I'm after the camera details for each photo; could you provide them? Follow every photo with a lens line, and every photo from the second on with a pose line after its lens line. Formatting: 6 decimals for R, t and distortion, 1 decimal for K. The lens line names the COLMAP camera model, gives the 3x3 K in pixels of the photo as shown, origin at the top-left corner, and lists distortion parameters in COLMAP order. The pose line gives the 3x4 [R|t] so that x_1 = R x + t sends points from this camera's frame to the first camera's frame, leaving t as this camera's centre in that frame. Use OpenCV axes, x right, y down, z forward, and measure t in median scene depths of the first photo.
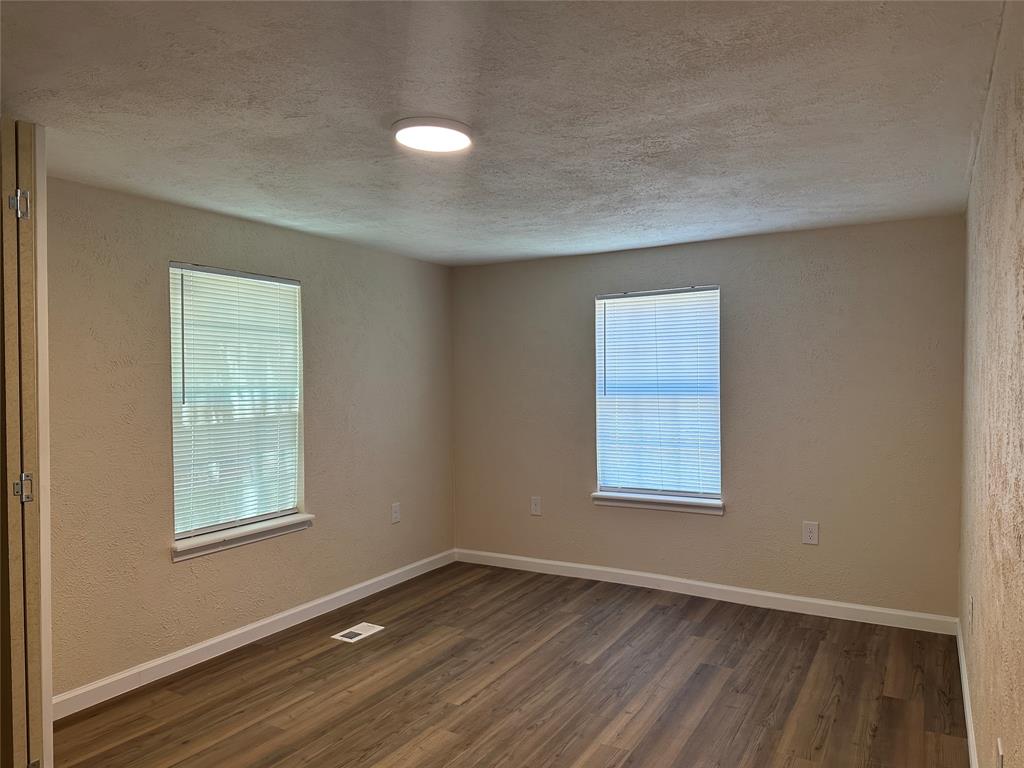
lens RADIAL K [[731.0, 0, 514.3], [0, 731.0, 381.7], [0, 0, 1]] dist [0.075554, -0.061007]
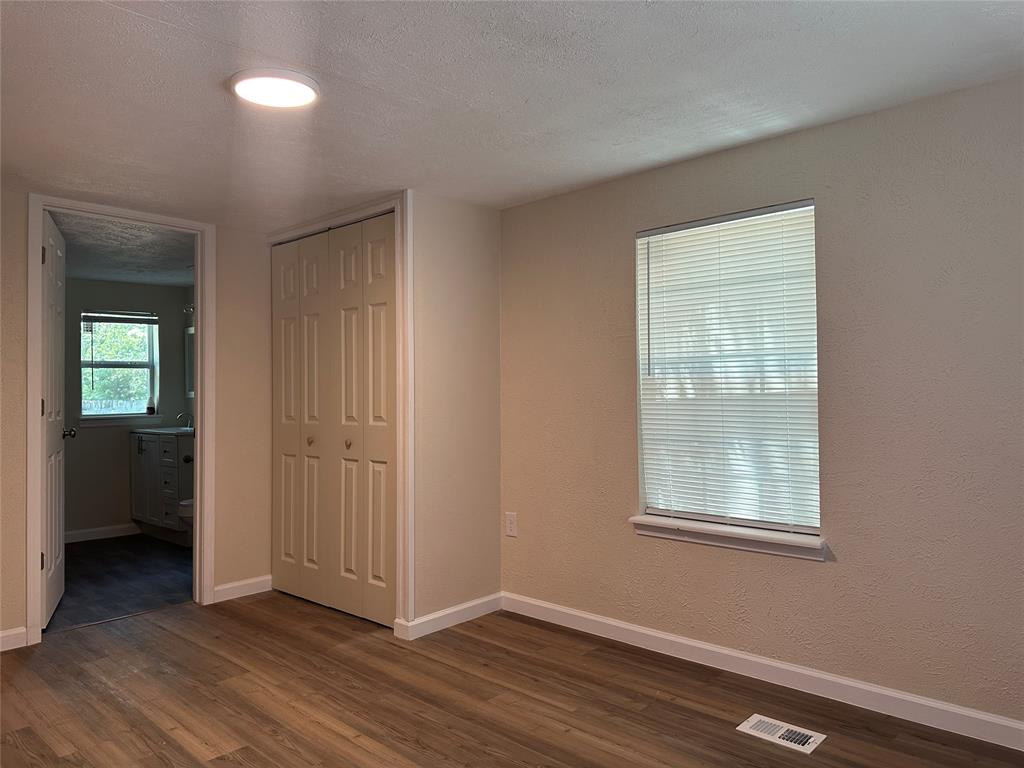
lens RADIAL K [[731.0, 0, 513.1], [0, 731.0, 377.7], [0, 0, 1]] dist [0.075554, -0.061007]
pose [[-0.230116, -0.011361, -0.973097, 0.530293], [0.009909, 0.999853, -0.014017, 0.044585], [0.973113, -0.012868, -0.229969, 1.045142]]
